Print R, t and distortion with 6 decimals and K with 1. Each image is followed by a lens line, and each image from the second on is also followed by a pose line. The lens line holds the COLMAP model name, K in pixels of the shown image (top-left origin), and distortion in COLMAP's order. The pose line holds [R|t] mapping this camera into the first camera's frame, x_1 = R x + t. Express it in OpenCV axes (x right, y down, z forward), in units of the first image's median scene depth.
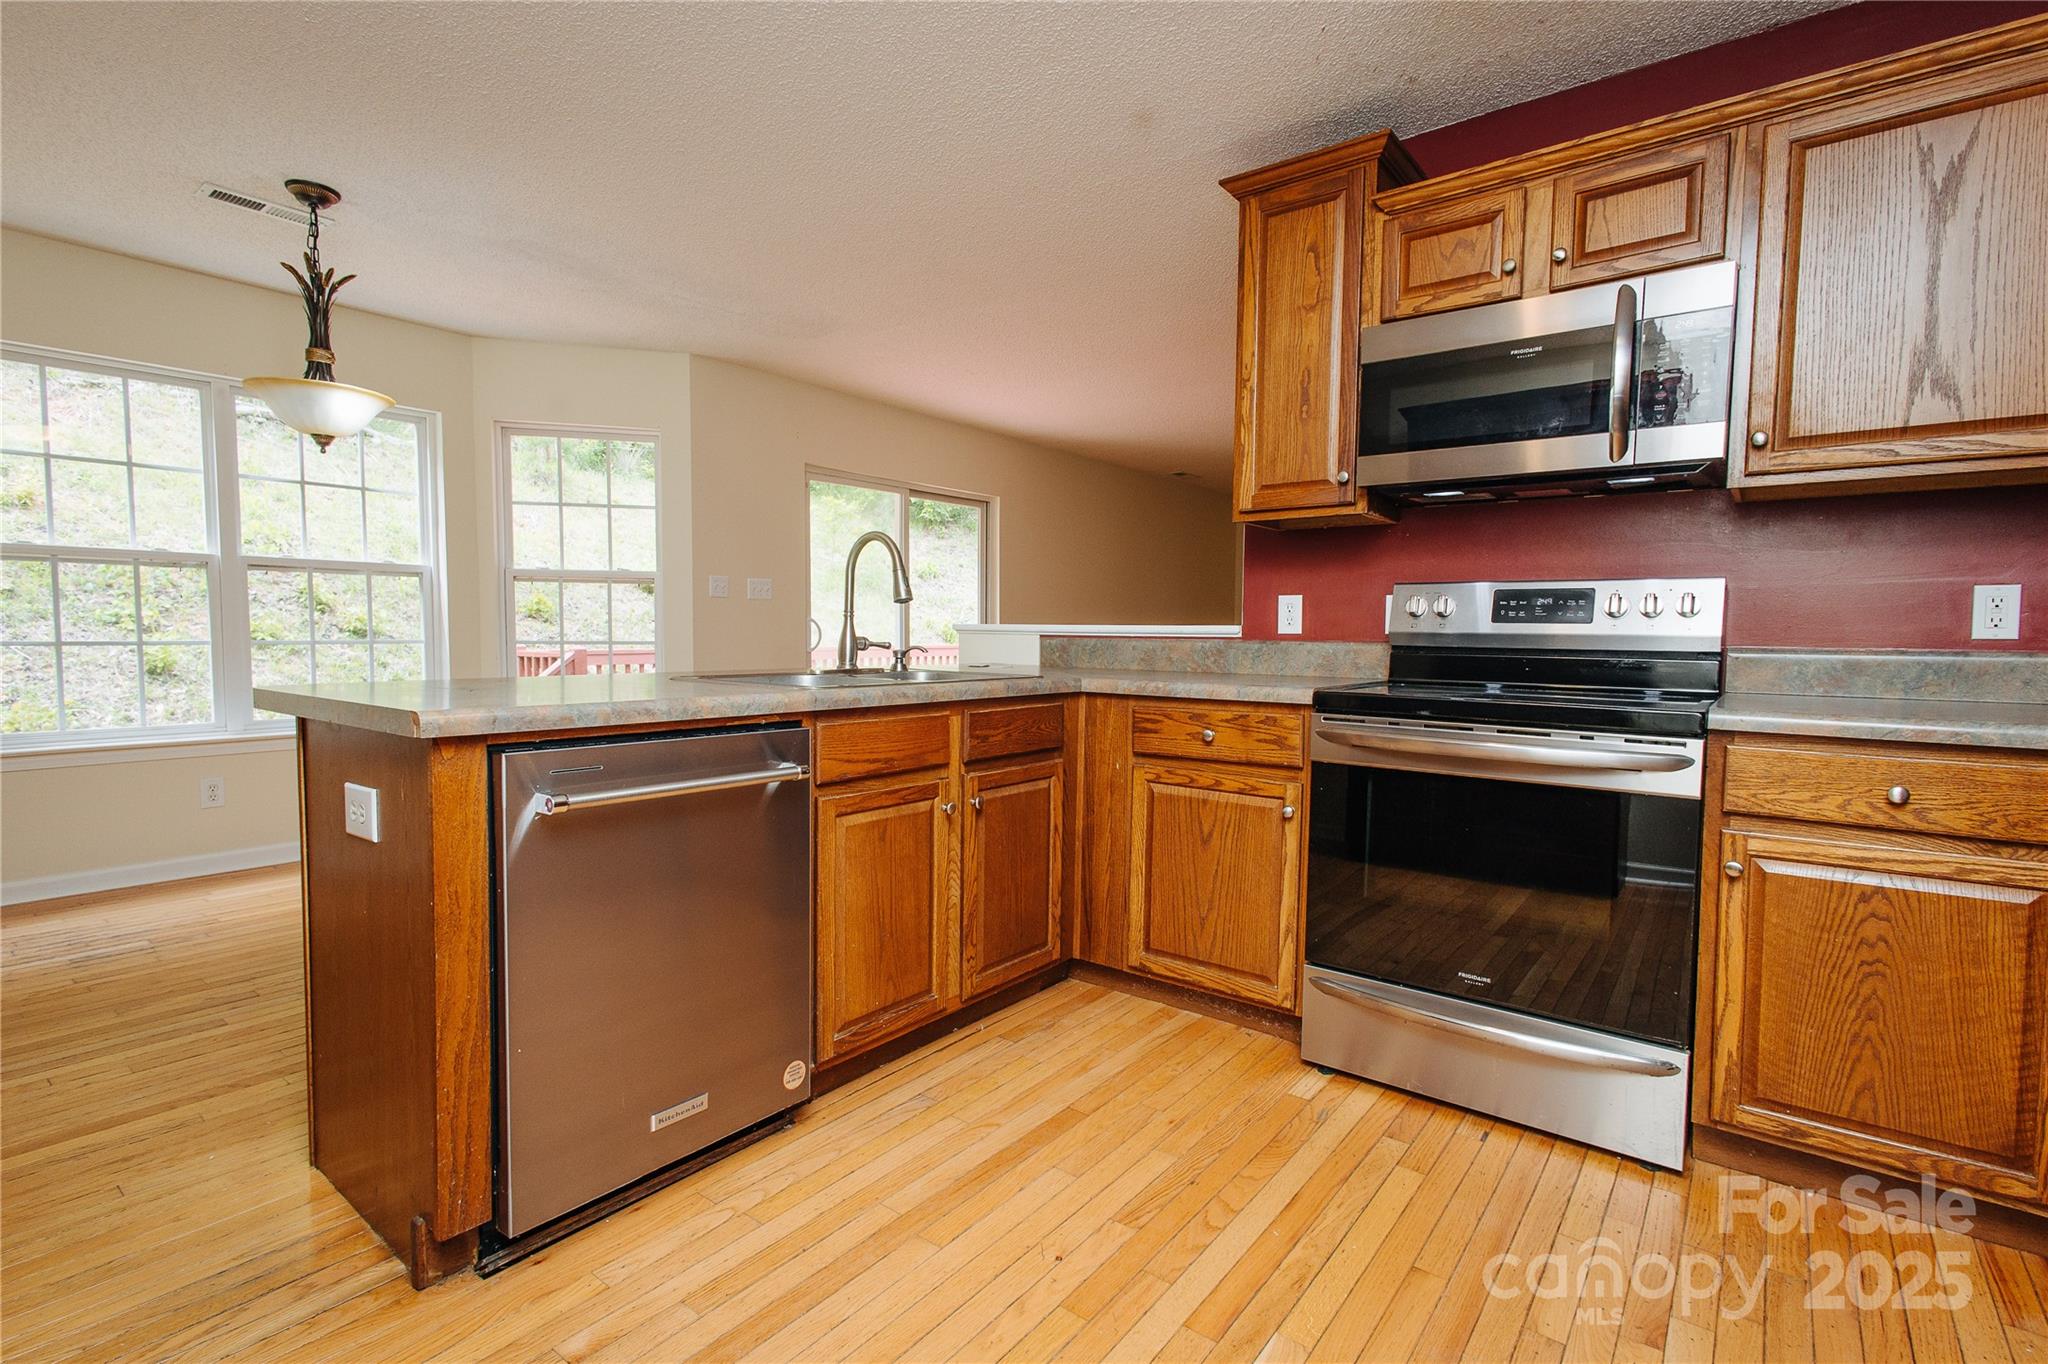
lens RADIAL K [[949.4, 0, 1029.7], [0, 949.4, 683.9], [0, 0, 1]] dist [0.007792, -0.001115]
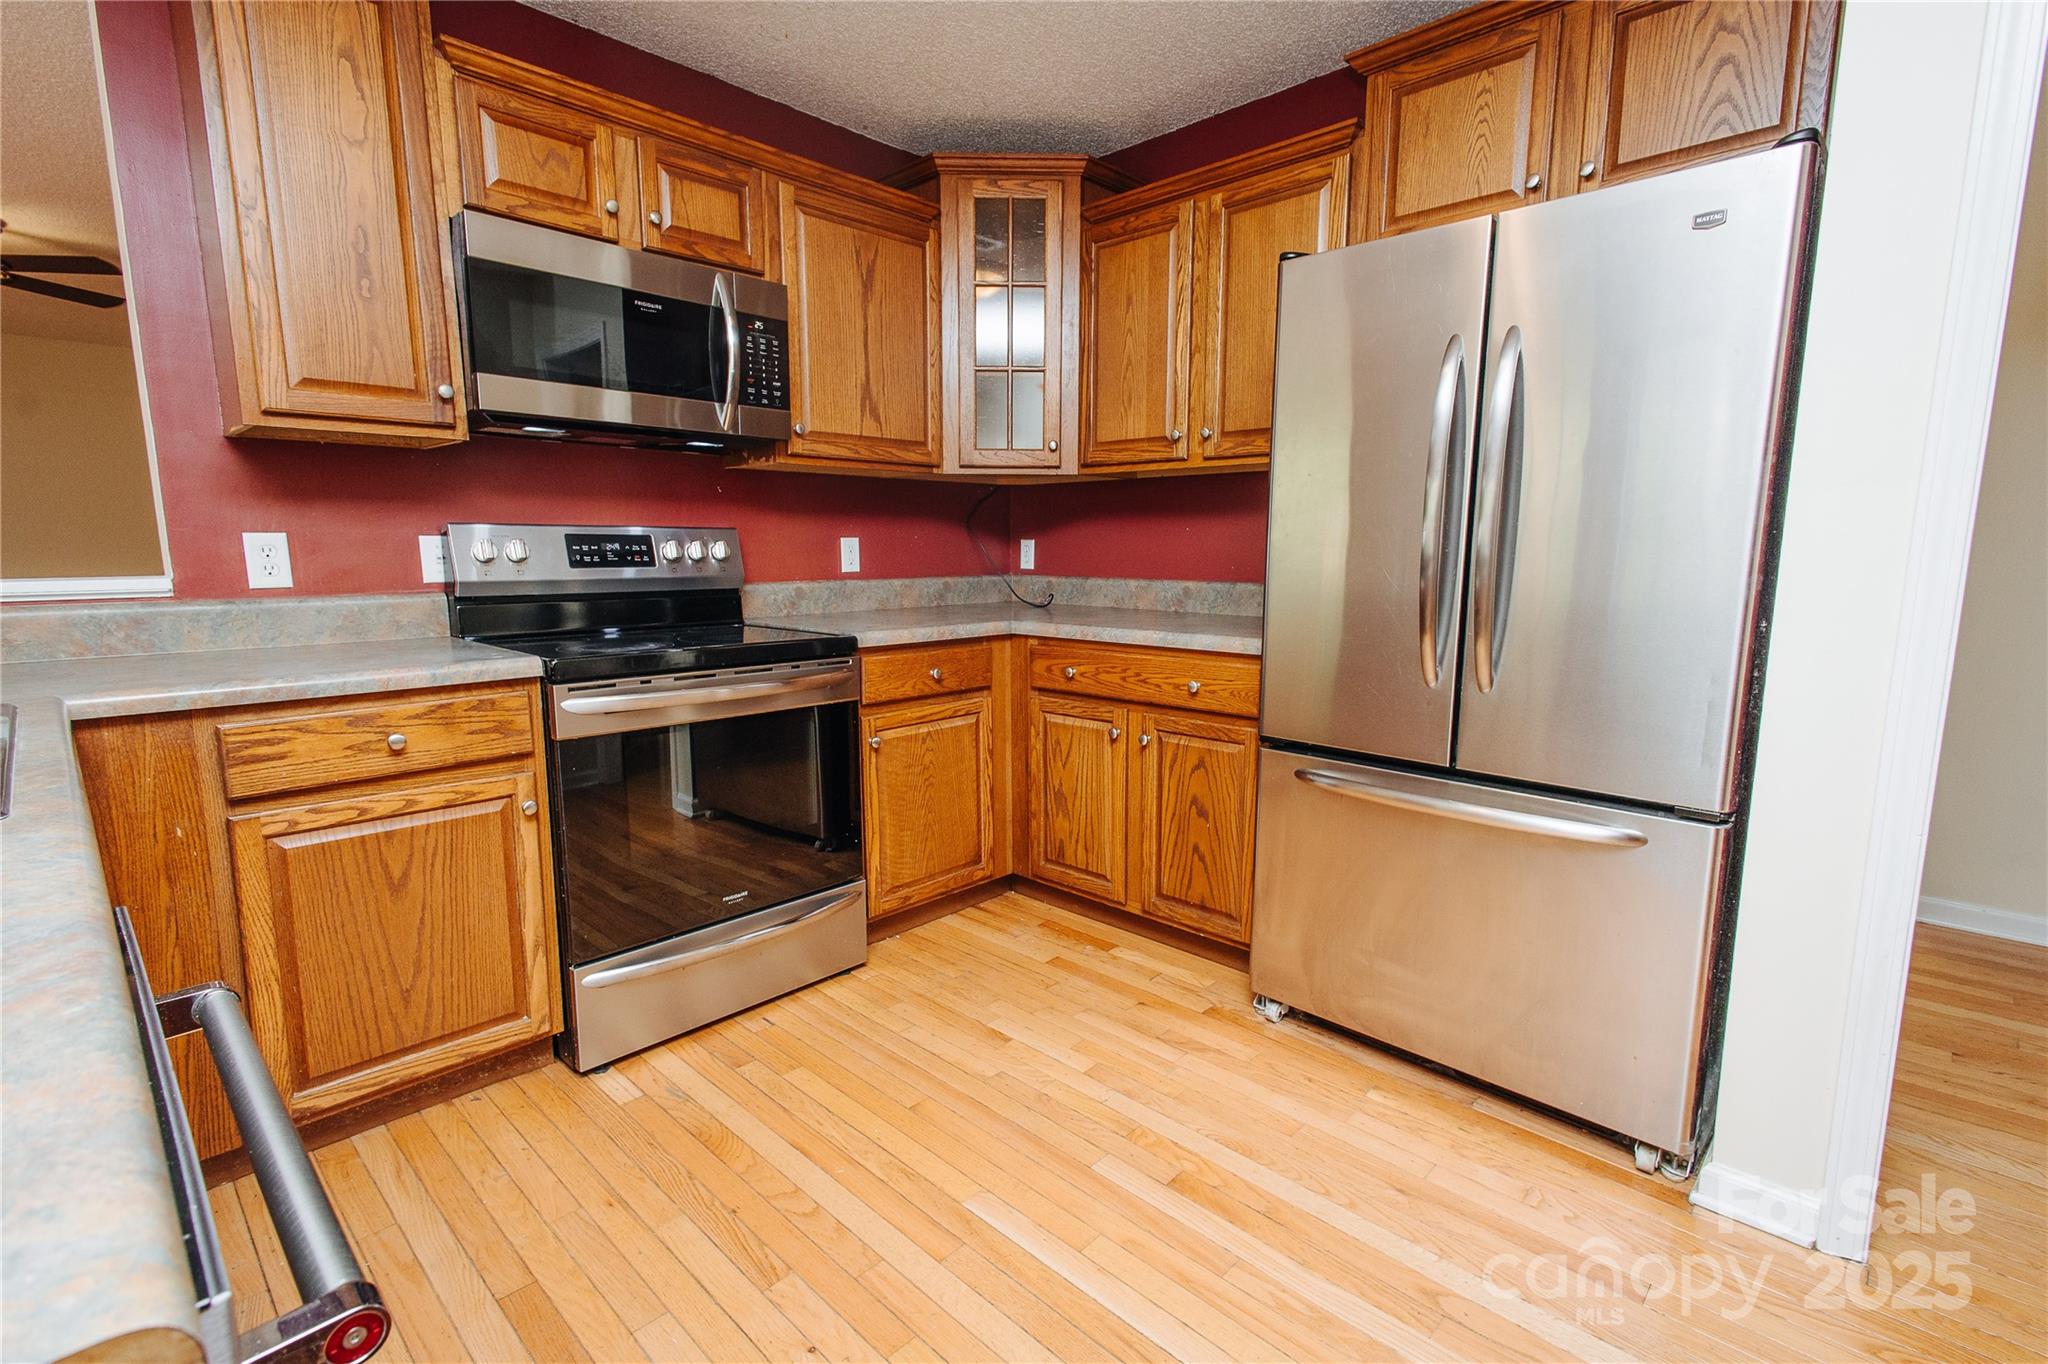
lens RADIAL K [[949.4, 0, 1029.7], [0, 949.4, 683.9], [0, 0, 1]] dist [0.007792, -0.001115]
pose [[0.103319, -0.155496, 0.982419, -0.468788], [0.056196, 0.987039, 0.150317, -0.071146], [-0.993060, 0.039678, 0.110718, 0.454628]]
